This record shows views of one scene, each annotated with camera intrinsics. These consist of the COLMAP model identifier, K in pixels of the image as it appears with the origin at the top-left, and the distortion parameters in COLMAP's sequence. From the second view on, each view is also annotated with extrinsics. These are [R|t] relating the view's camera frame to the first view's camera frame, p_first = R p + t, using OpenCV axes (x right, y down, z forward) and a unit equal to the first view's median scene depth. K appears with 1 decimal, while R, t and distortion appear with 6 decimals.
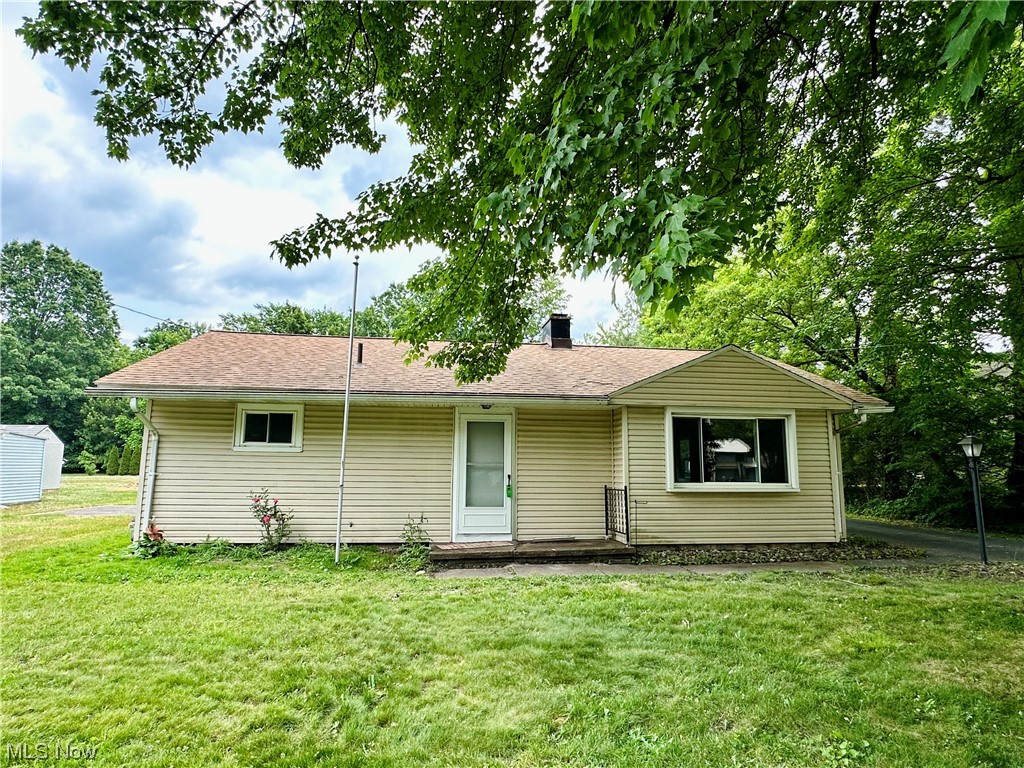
lens RADIAL K [[559.1, 0, 506.6], [0, 559.1, 385.9], [0, 0, 1]] dist [-0.001989, -0.000222]
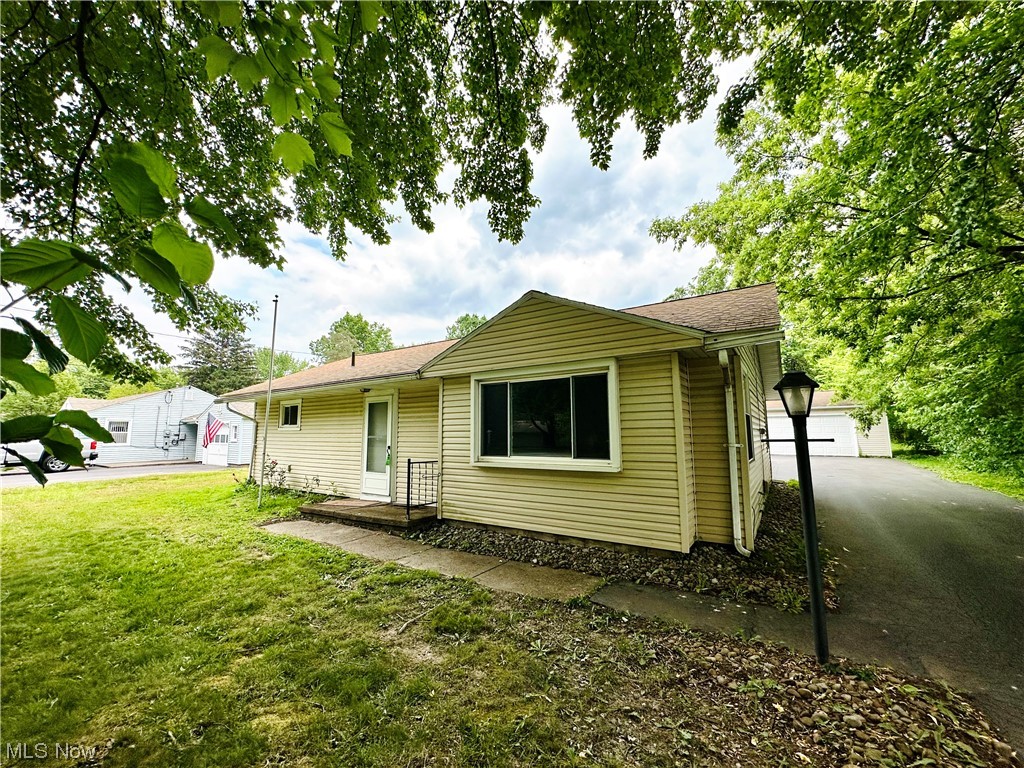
lens RADIAL K [[411.5, 0, 509.9], [0, 411.5, 380.0], [0, 0, 1]] dist [-0.004728, 0.001414]
pose [[0.750019, -0.099798, -0.653844, 0.782637], [0.104564, 0.994010, -0.031774, 0.075469], [0.653098, -0.044537, 0.755962, 0.523044]]
